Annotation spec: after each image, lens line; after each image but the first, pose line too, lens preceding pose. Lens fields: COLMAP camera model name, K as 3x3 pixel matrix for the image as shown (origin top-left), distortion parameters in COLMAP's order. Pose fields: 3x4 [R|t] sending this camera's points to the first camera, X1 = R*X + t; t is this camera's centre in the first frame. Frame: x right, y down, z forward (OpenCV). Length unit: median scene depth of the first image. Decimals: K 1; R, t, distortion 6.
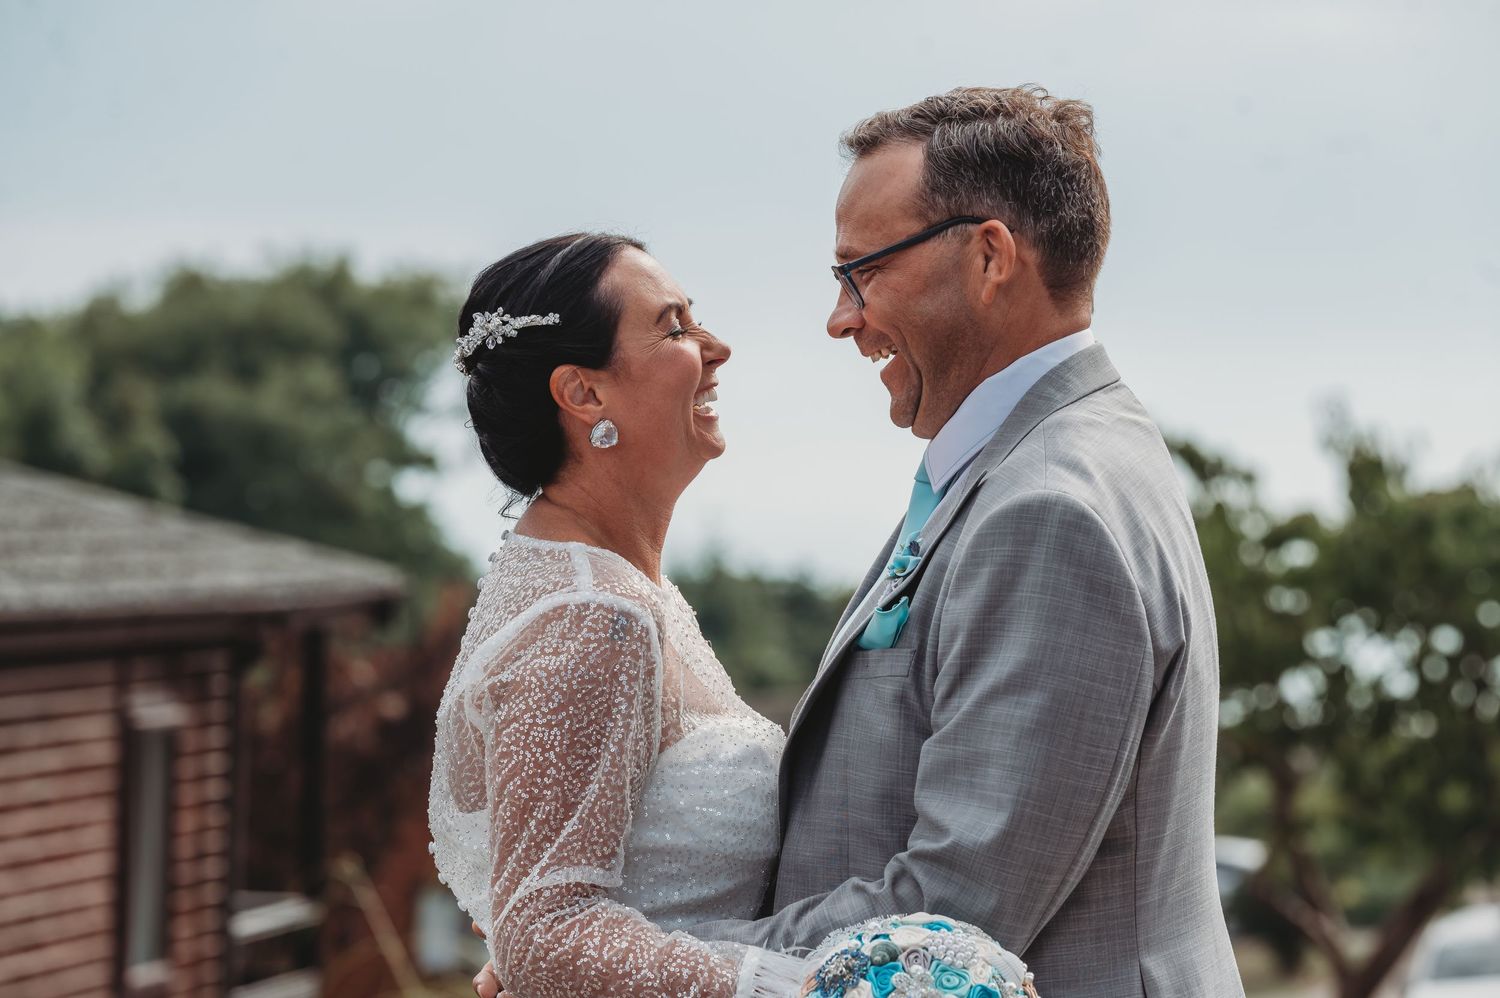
lens RADIAL K [[6130.0, 0, 750.0], [0, 6130.0, 499.0], [0, 0, 1]] dist [0.012391, 2.551499]
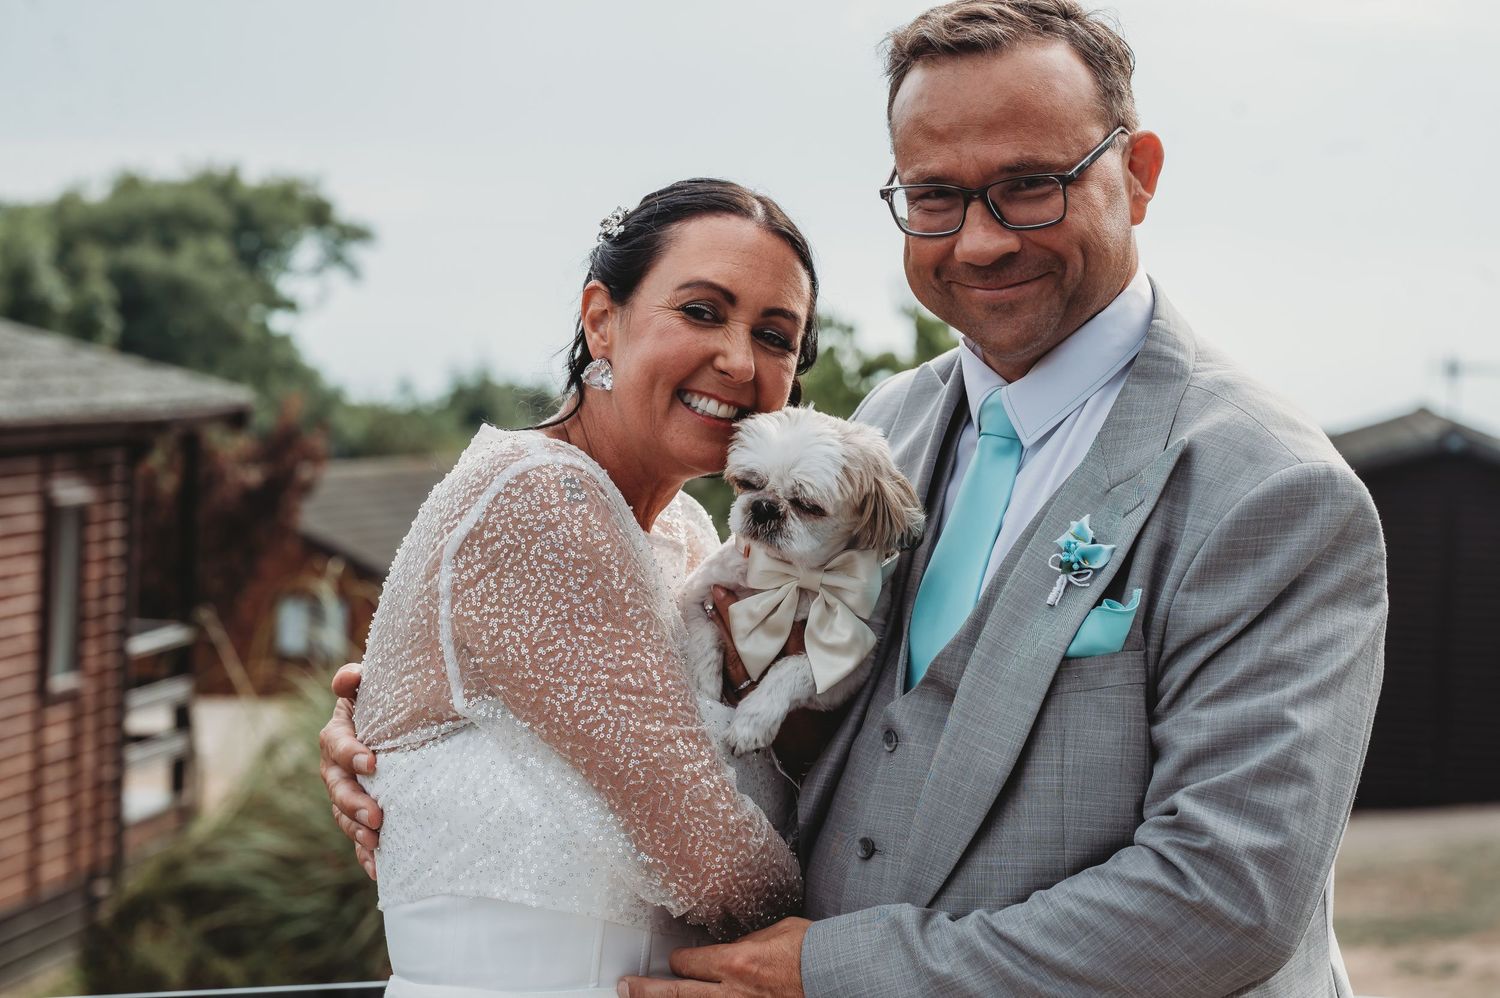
lens RADIAL K [[3785.5, 0, 750.0], [0, 3785.5, 499.0], [0, 0, 1]] dist [0.062632, 0.119003]
pose [[0.998013, 0.007296, 0.062585, 0.002581], [-0.010191, 0.998887, 0.046063, -0.004883], [-0.062179, -0.046610, 0.996976, 0.133651]]
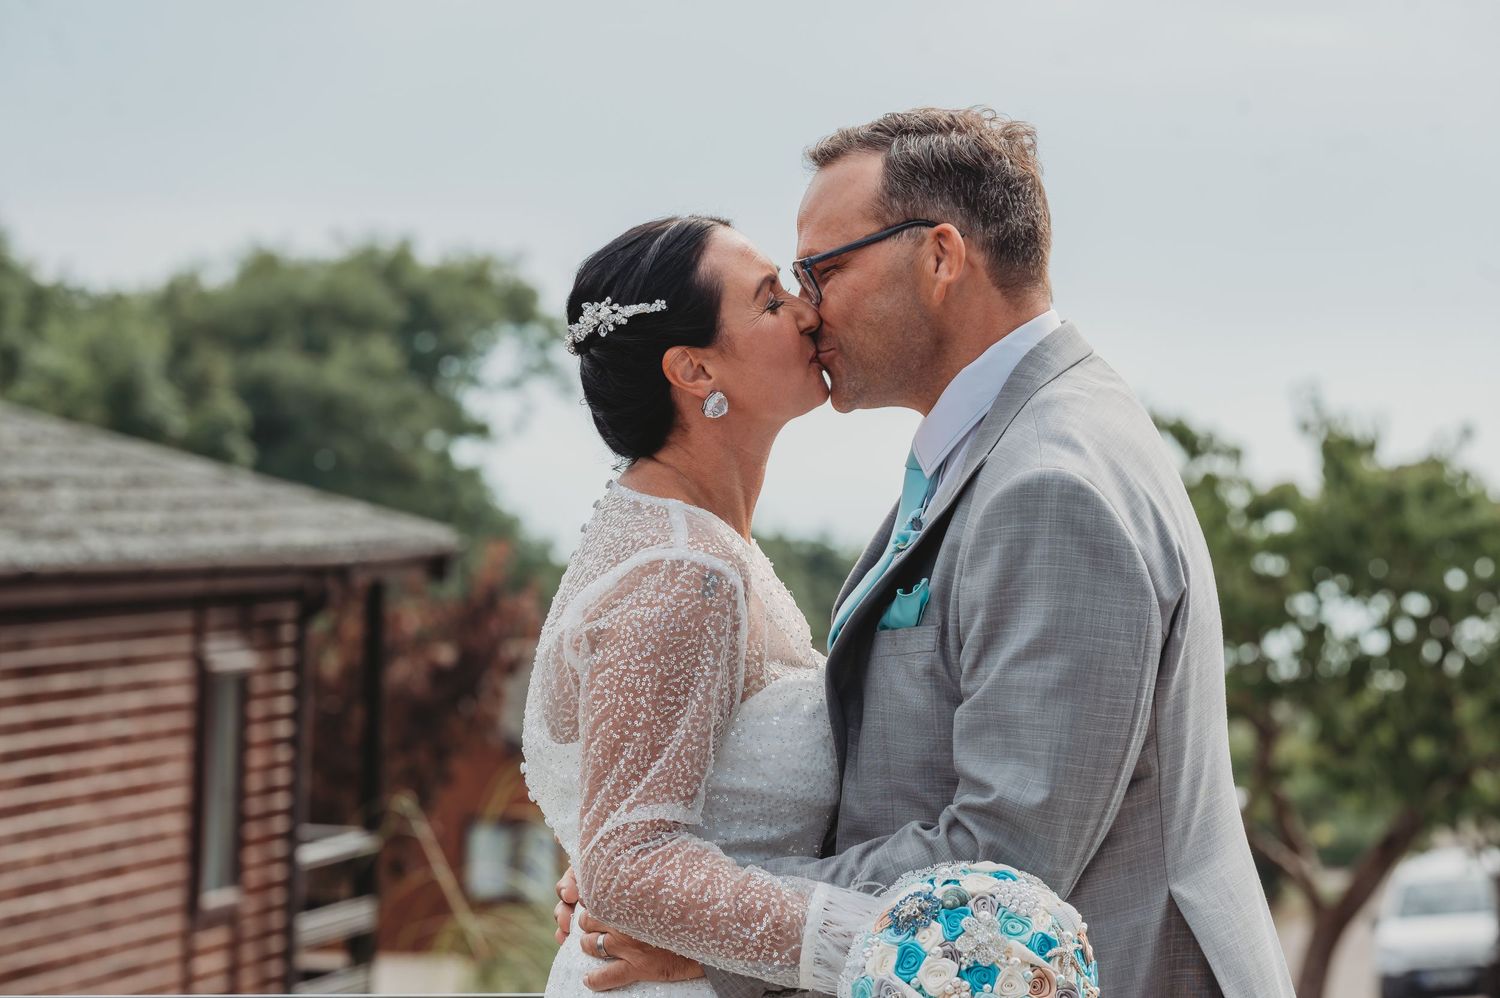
lens RADIAL K [[5688.7, 0, 750.0], [0, 5688.7, 499.0], [0, 0, 1]] dist [0.022245, -1.112656]
pose [[0.999936, 0.010023, -0.005241, 0.000572], [-0.009995, 0.999935, 0.005444, 0.000176], [0.005295, -0.005392, 0.999971, -0.009923]]
